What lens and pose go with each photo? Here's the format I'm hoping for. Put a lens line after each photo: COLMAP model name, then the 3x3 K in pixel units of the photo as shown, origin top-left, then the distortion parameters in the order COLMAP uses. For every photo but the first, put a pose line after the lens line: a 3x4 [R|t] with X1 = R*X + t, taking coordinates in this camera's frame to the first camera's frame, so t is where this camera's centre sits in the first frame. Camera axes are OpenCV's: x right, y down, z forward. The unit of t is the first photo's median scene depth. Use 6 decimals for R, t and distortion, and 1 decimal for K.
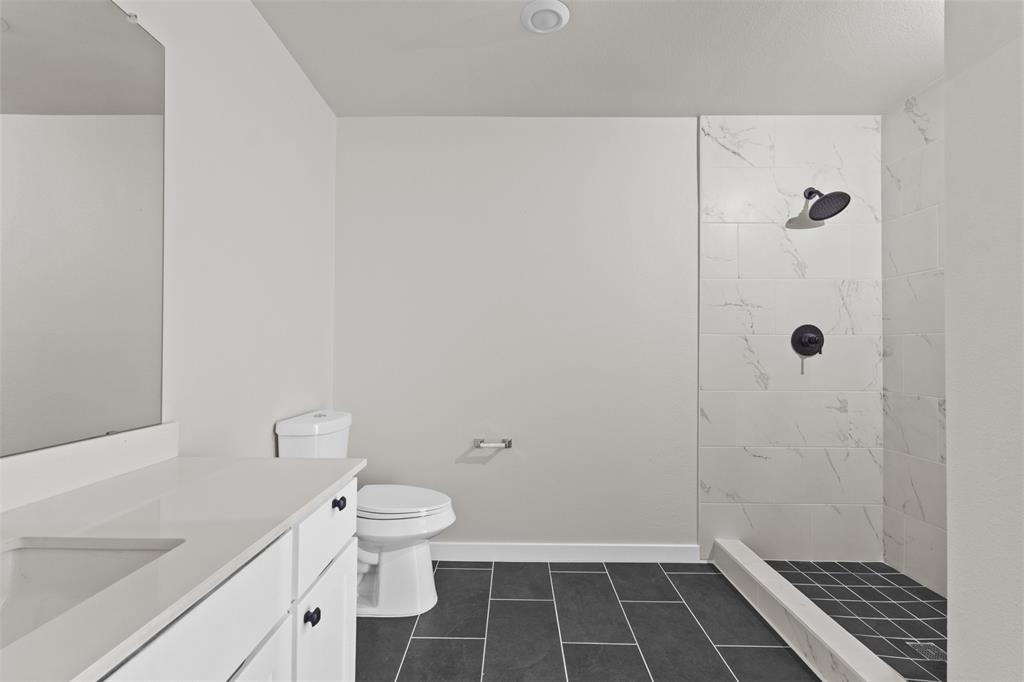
lens RADIAL K [[469.9, 0, 510.7], [0, 469.9, 343.6], [0, 0, 1]] dist [0.002430, -0.000141]
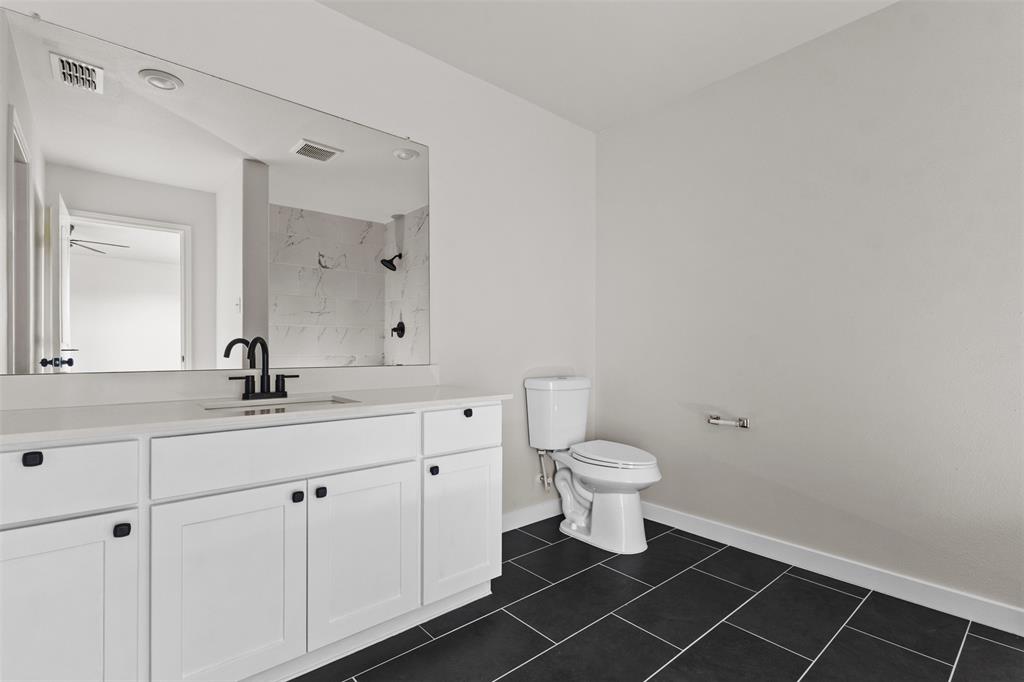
lens RADIAL K [[469.9, 0, 505.0], [0, 469.9, 349.0], [0, 0, 1]] dist [0.002430, -0.000141]
pose [[0.645601, -0.012291, -0.763576, 0.483373], [0.015645, 0.999874, -0.002867, 0.076045], [0.763515, -0.010095, 0.645711, 0.055008]]
